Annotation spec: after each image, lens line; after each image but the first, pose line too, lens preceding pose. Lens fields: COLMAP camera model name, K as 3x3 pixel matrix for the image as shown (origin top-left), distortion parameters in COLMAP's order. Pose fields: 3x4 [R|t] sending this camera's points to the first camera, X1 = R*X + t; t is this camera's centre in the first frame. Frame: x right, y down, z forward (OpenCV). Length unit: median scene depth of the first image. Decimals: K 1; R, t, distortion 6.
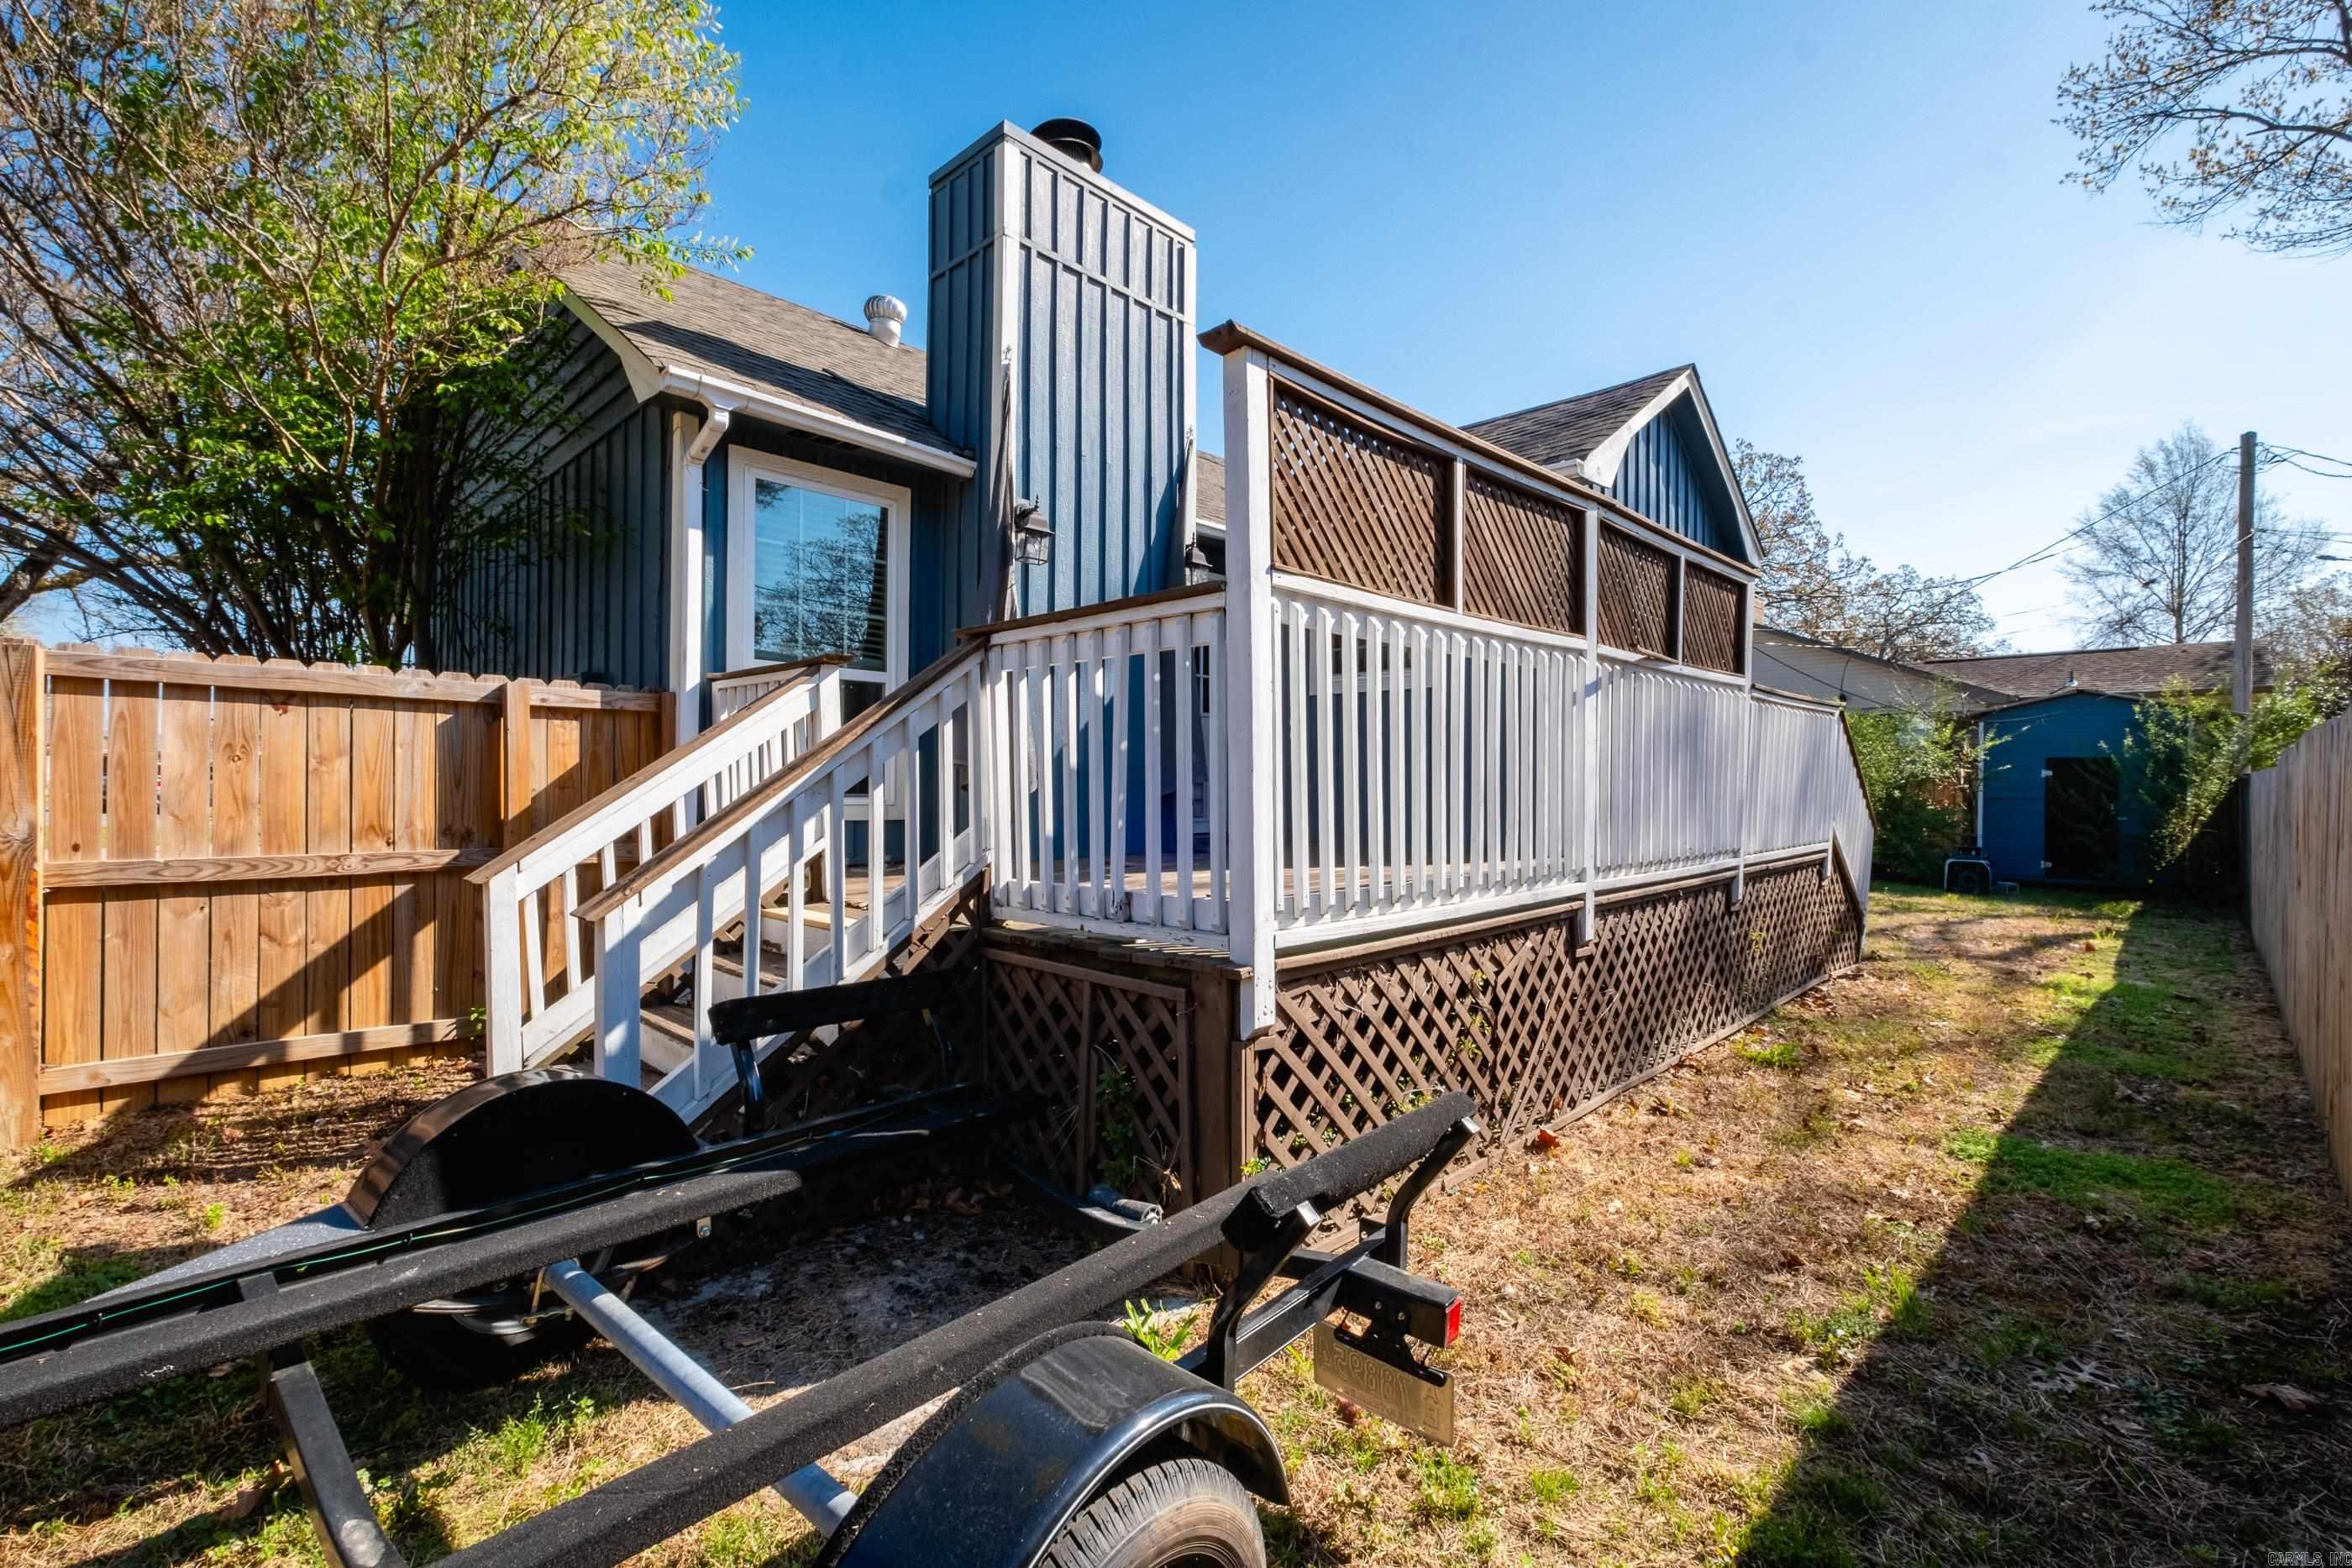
lens RADIAL K [[977.0, 0, 1237.0], [0, 977.0, 780.2], [0, 0, 1]] dist [0.002185, 0.000664]
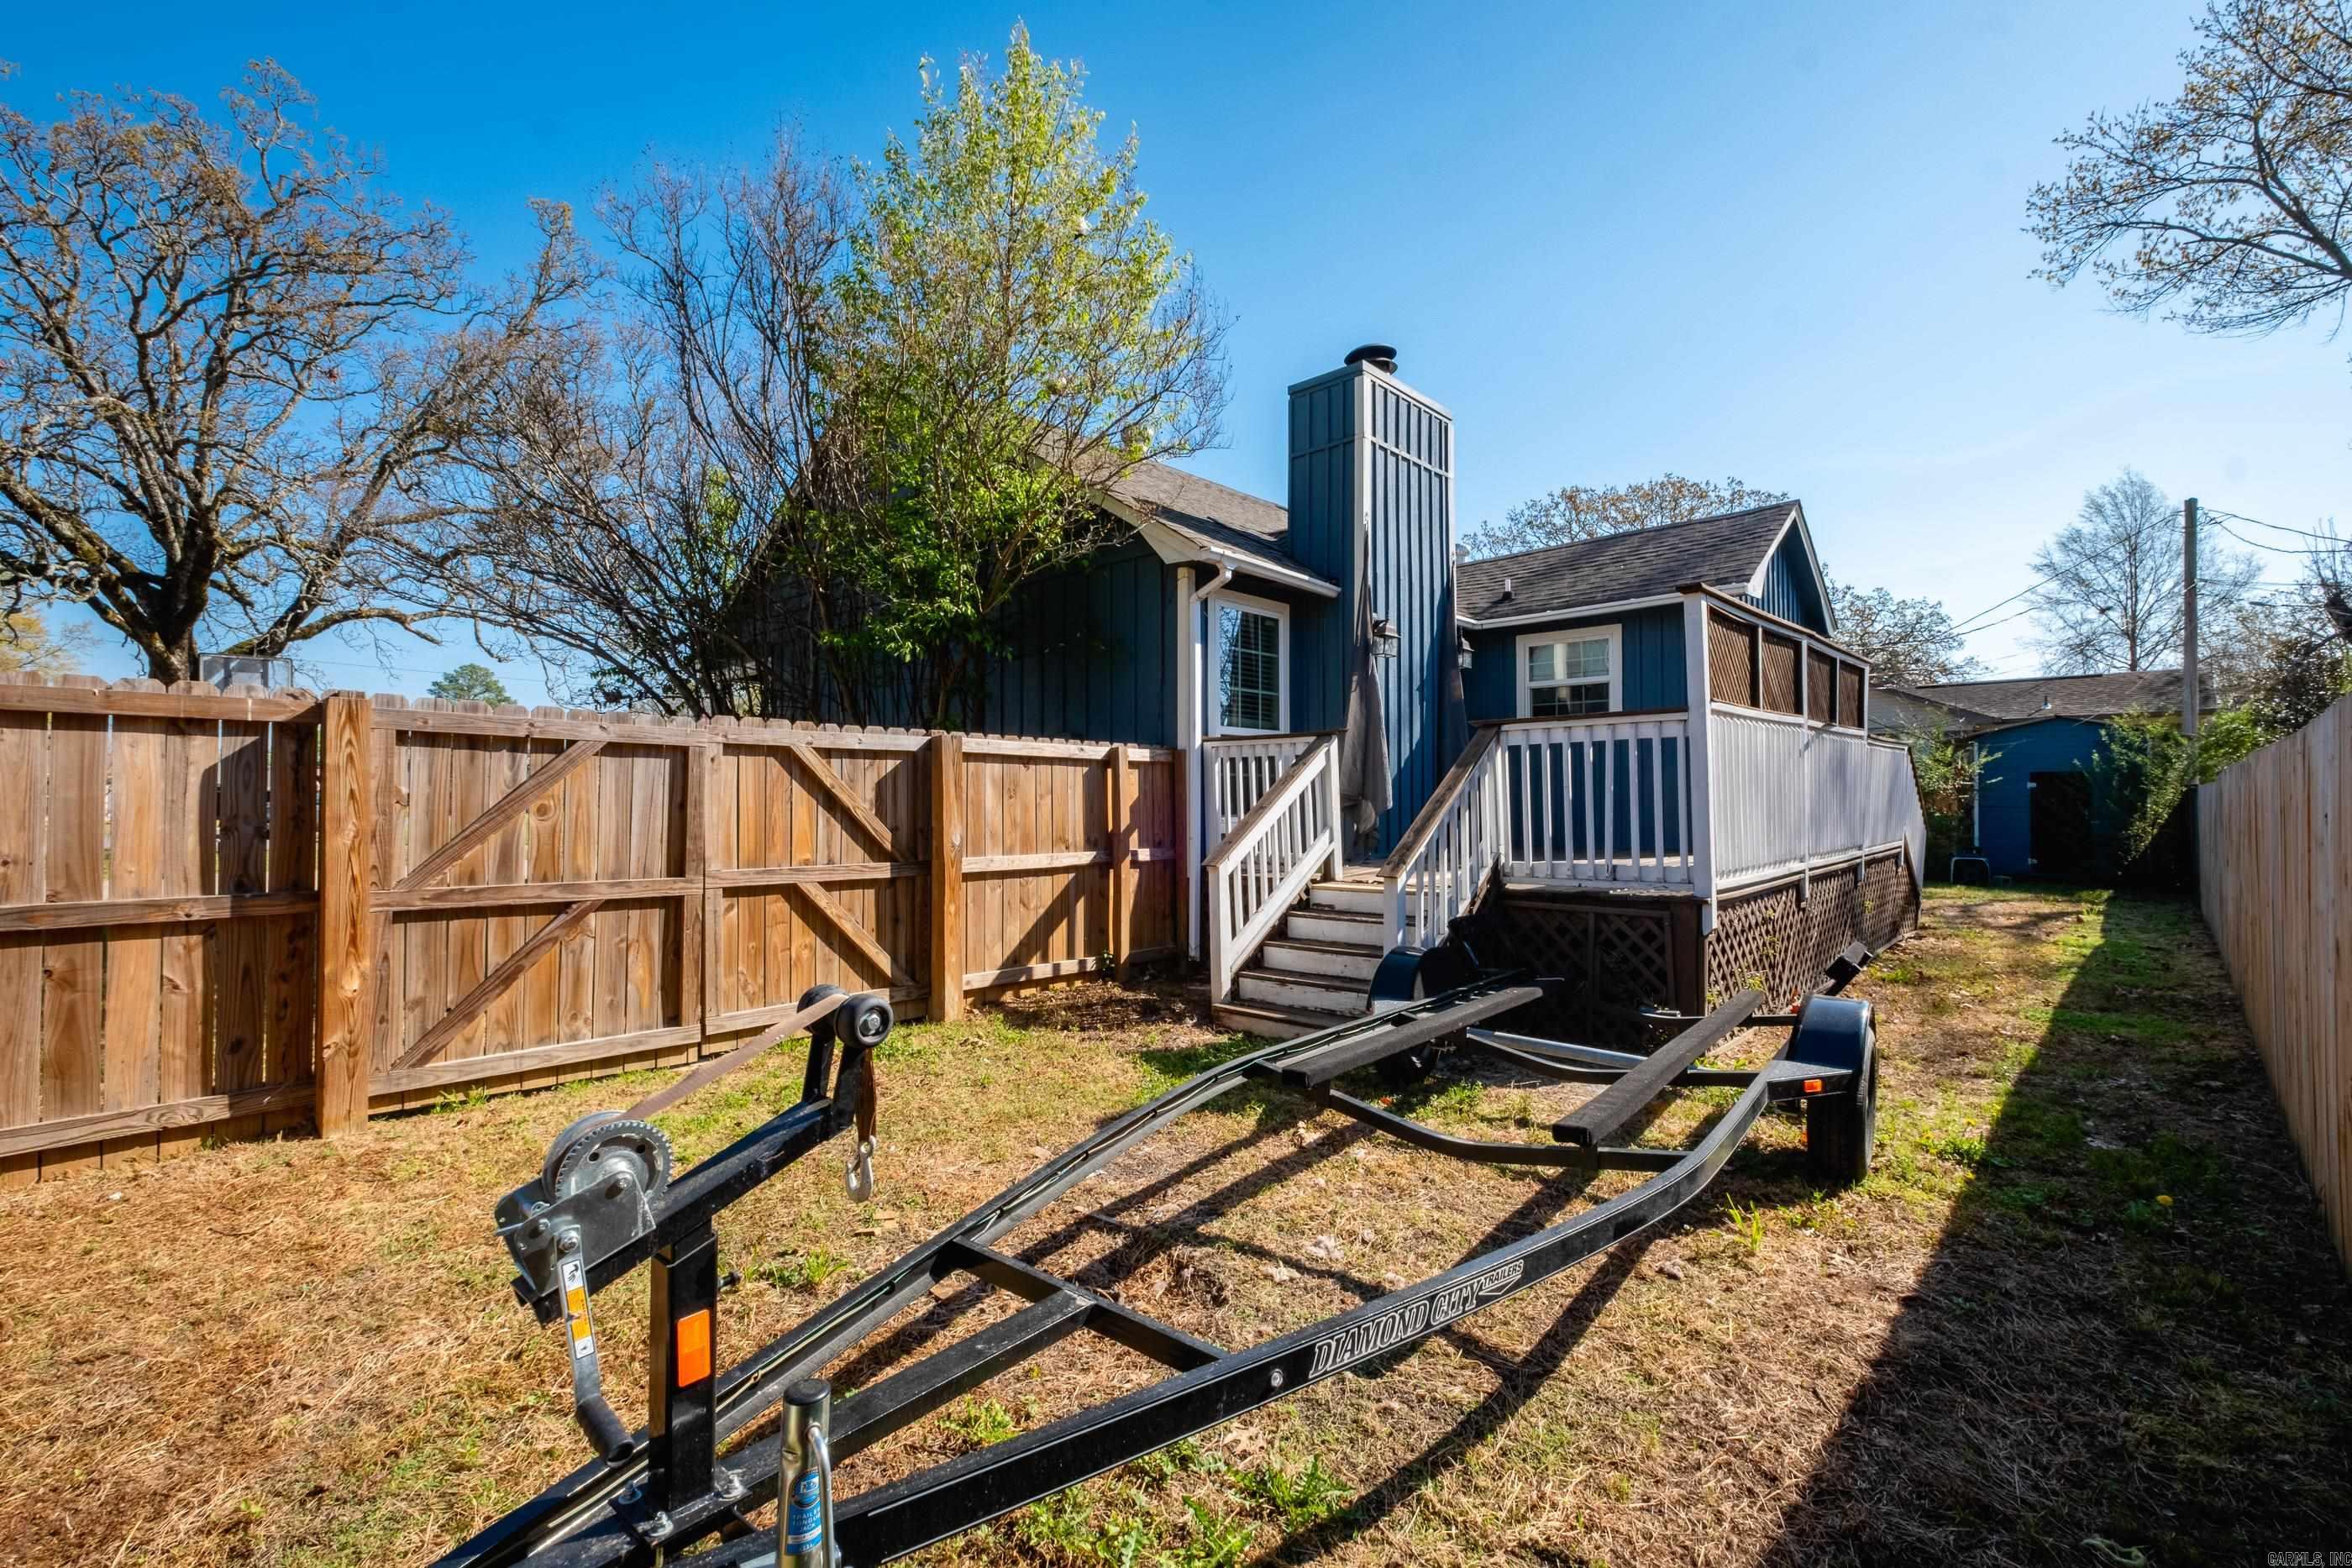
lens RADIAL K [[1008.8, 0, 1185.9], [0, 1008.8, 784.1], [0, 0, 1]] dist [0.001384, -0.000460]
pose [[0.999840, -0.010130, 0.014728, -0.630552], [0.010261, 0.999908, -0.008891, -0.022312], [-0.014637, 0.009040, 0.999852, -0.617109]]
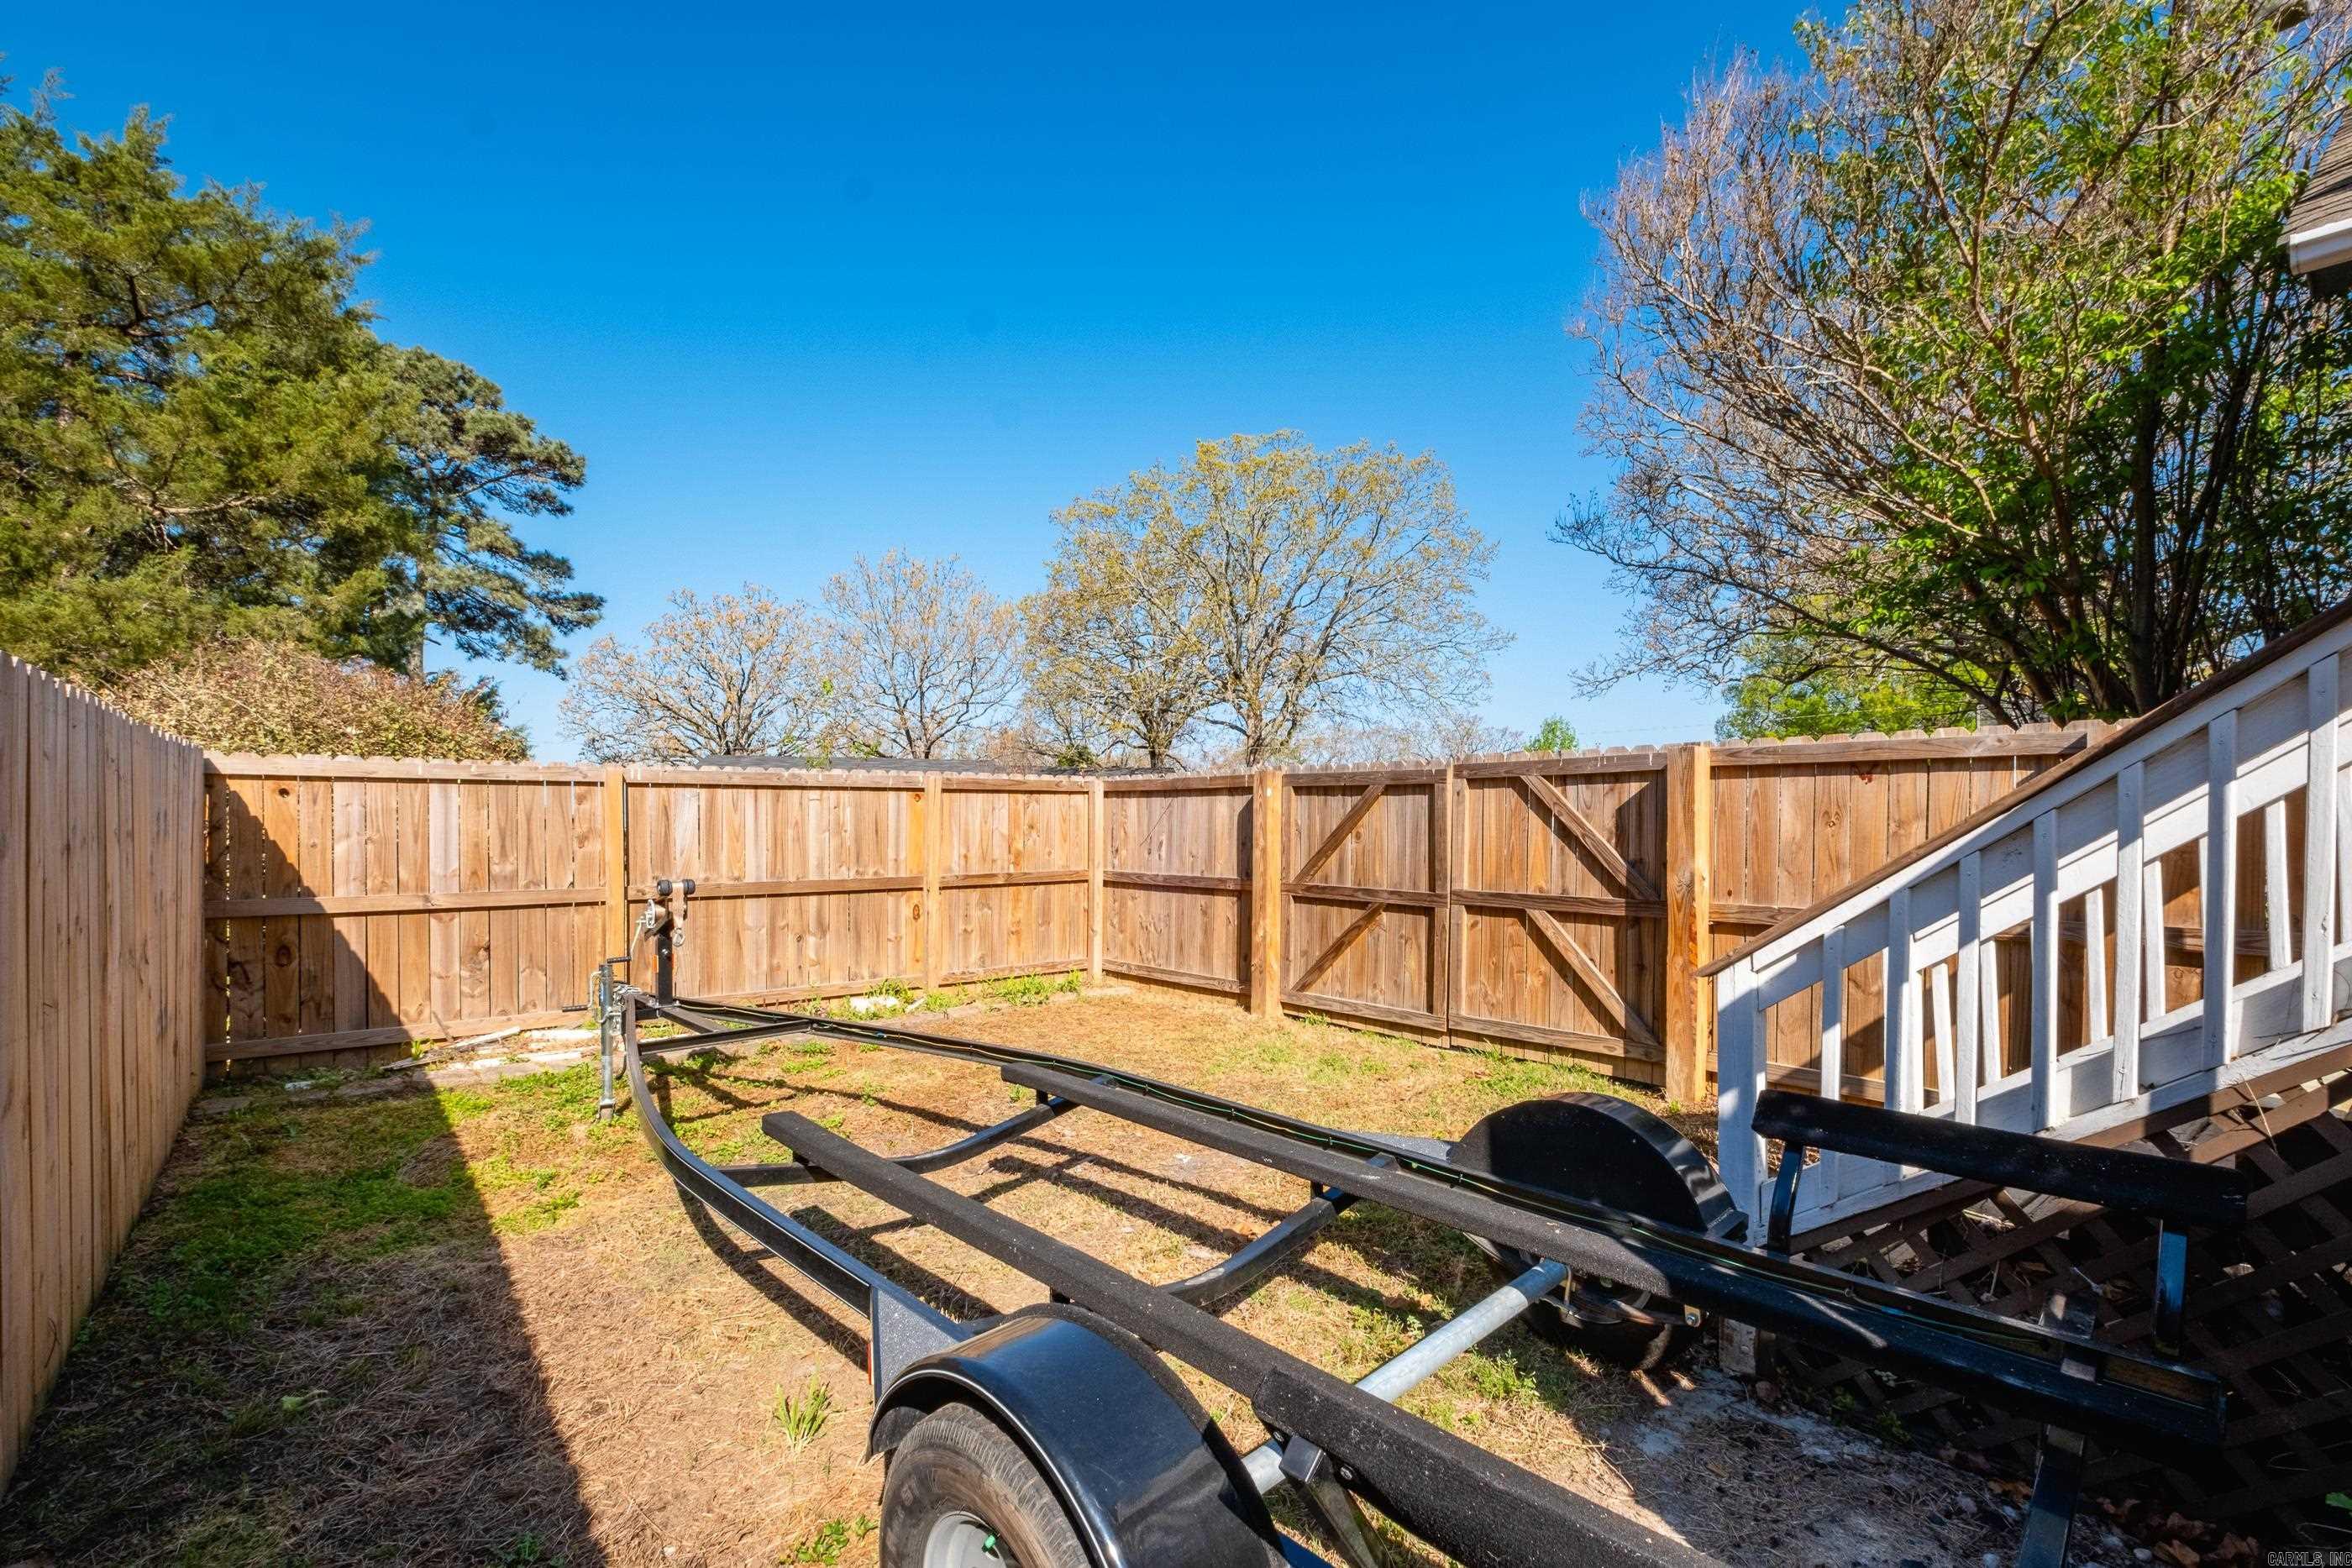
lens RADIAL K [[1056.4, 0, 1180.2], [0, 1056.4, 849.1], [0, 0, 1]] dist [0.022828, -0.000125]
pose [[-0.120351, -0.000477, -0.992731, 0.265003], [-0.002610, 0.999997, -0.000164, 0.007989], [0.992728, 0.002572, -0.120352, 0.327105]]
